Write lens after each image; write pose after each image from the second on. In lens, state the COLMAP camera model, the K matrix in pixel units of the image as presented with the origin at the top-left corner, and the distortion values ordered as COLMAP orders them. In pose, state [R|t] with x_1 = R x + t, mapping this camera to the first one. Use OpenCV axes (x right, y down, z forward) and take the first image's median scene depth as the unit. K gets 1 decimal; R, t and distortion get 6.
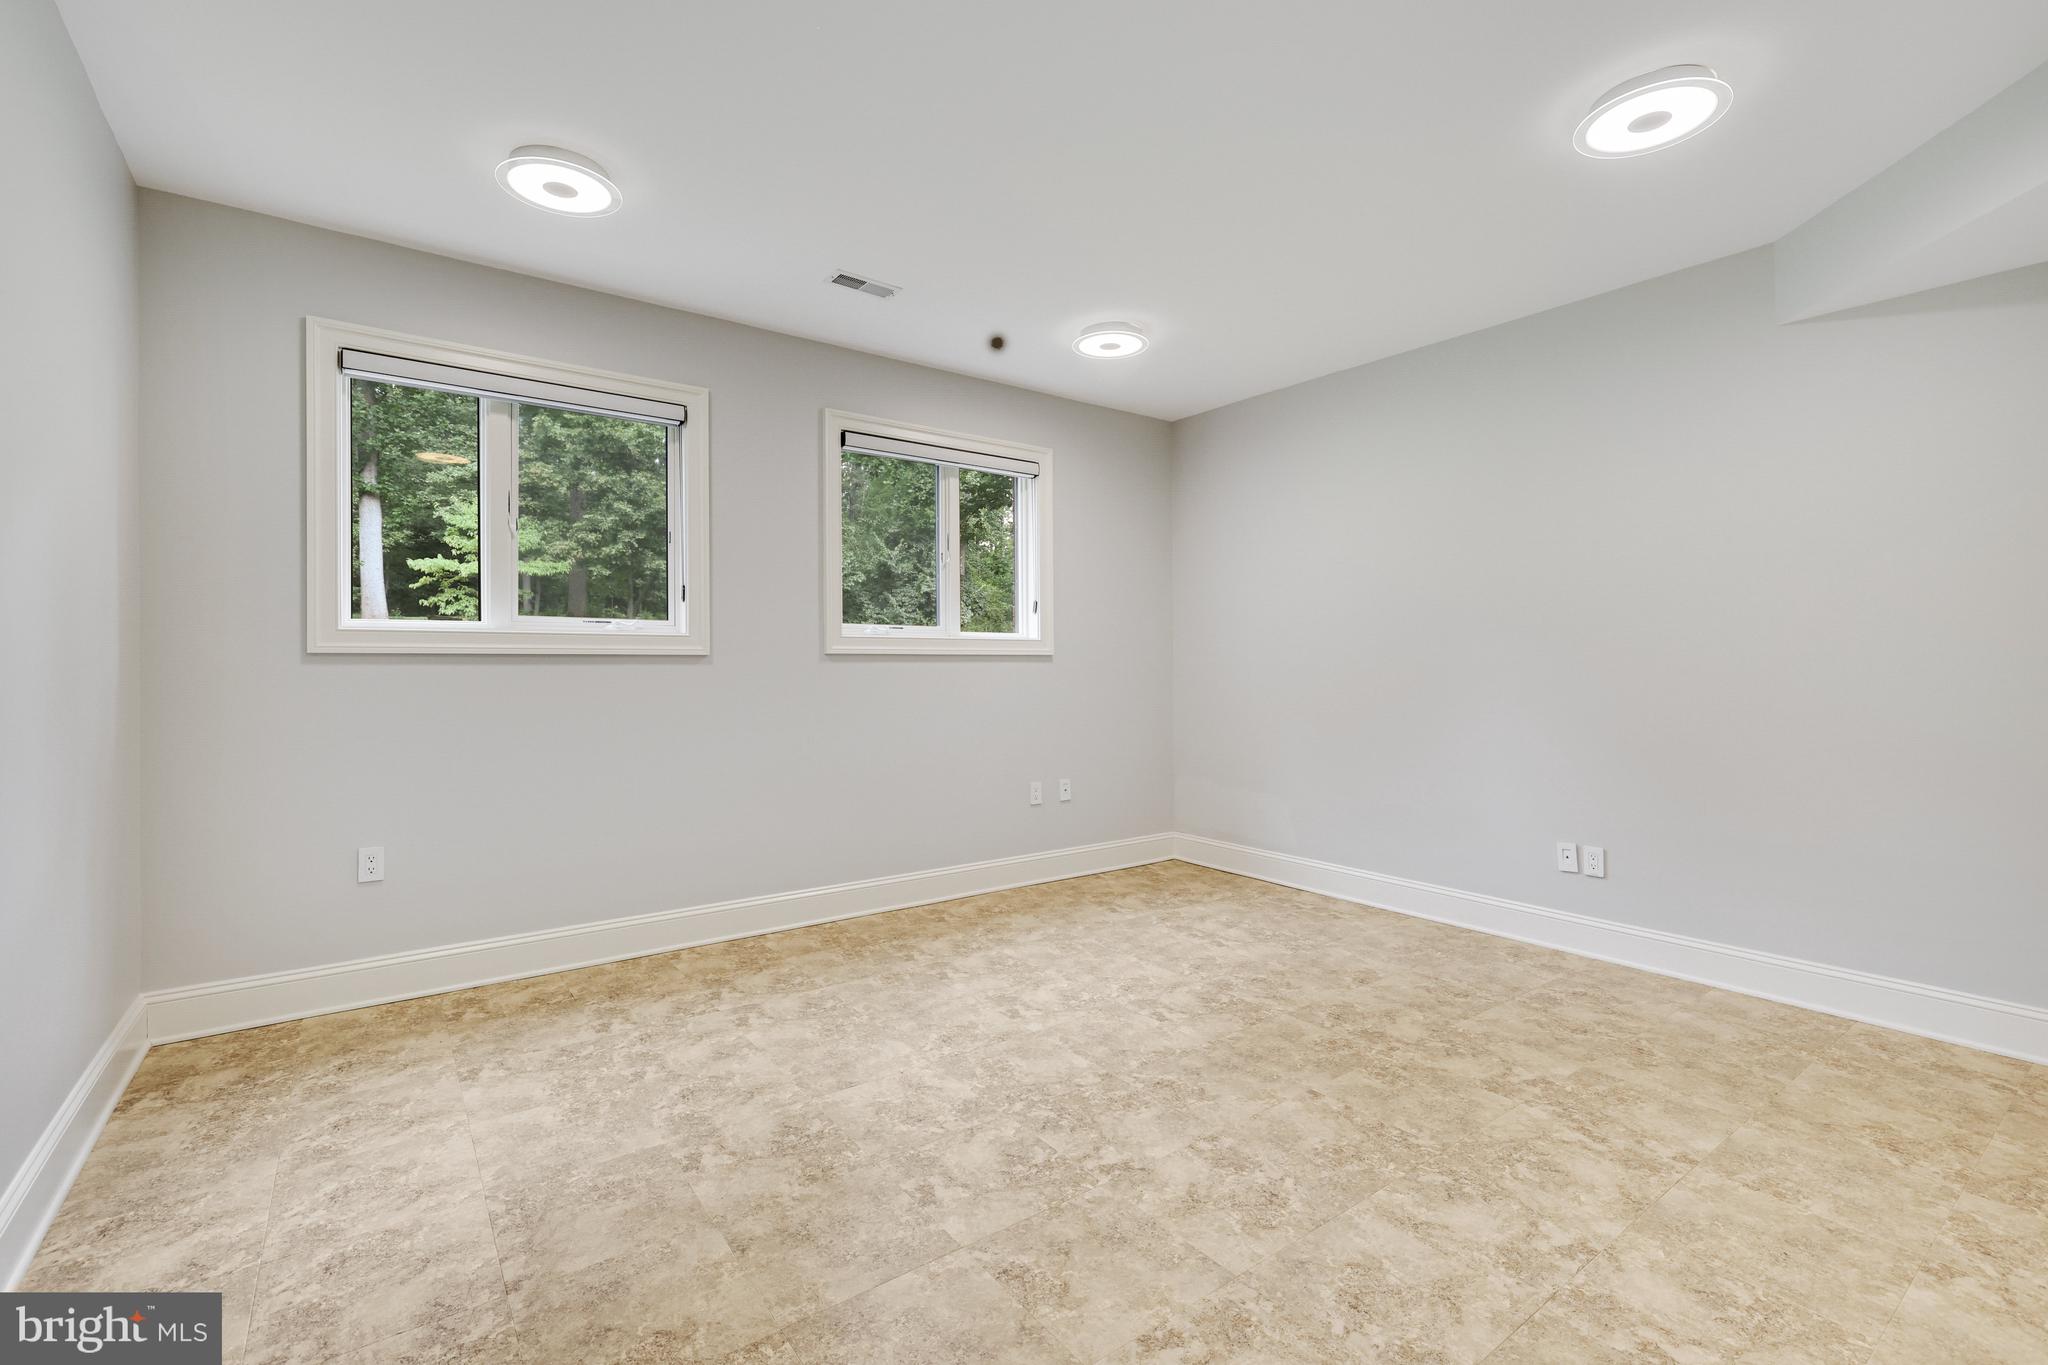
lens RADIAL K [[937.0, 0, 1009.4], [0, 937.0, 675.3], [0, 0, 1]] dist [-0.004525, -0.000556]
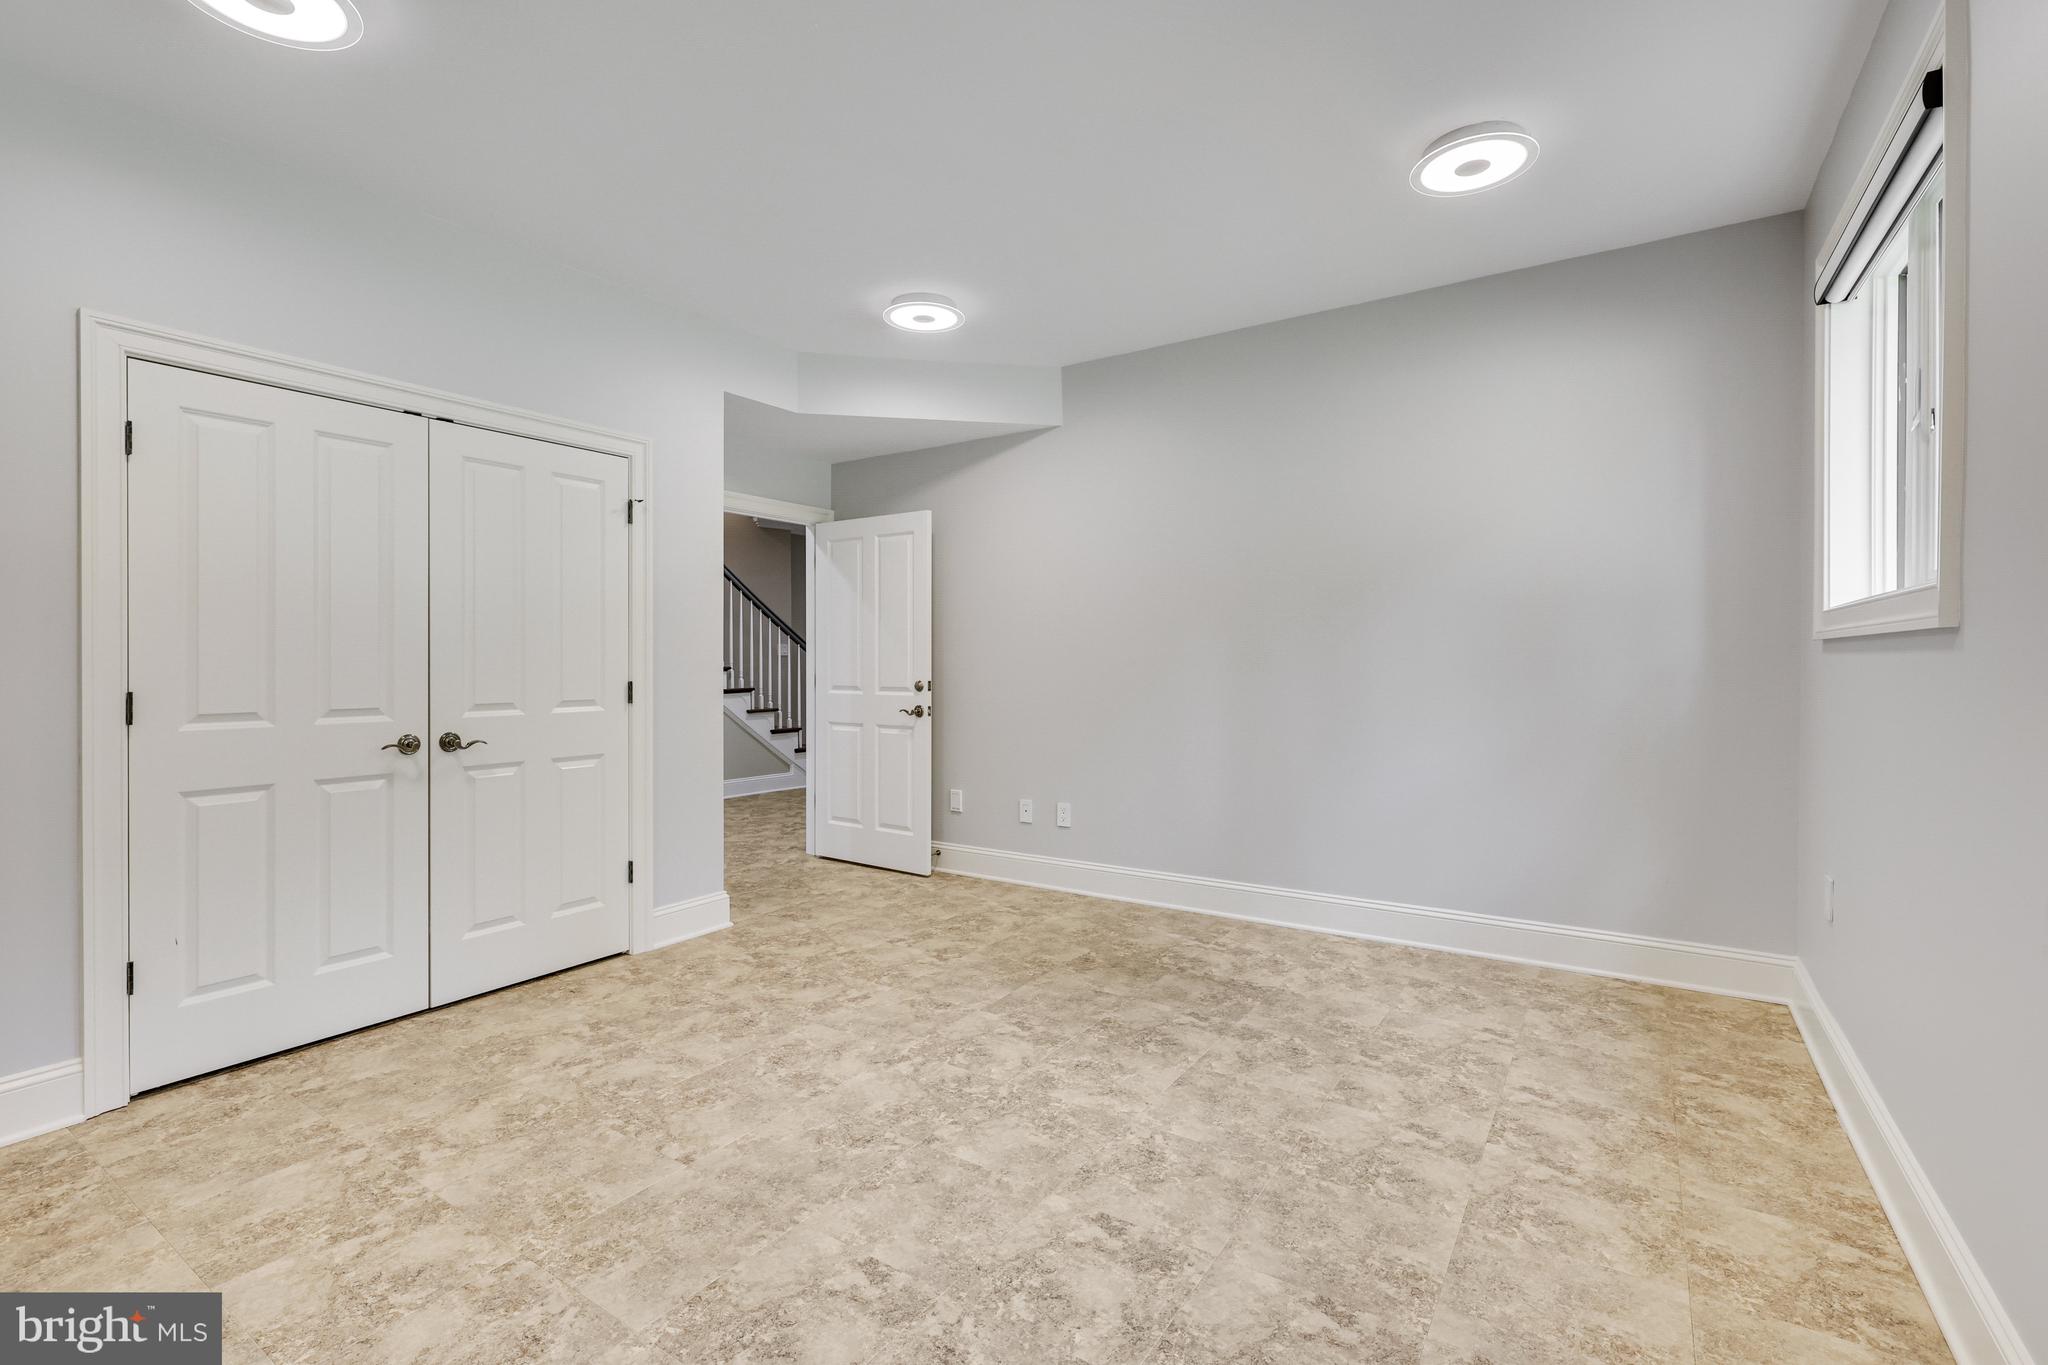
lens RADIAL K [[937.0, 0, 1008.7], [0, 937.0, 670.0], [0, 0, 1]] dist [-0.004525, -0.000556]
pose [[-0.944509, 0.008795, -0.328369, 0.340308], [0.001995, 0.999777, 0.021041, -0.021137], [0.328480, 0.019218, -0.944315, 1.988128]]
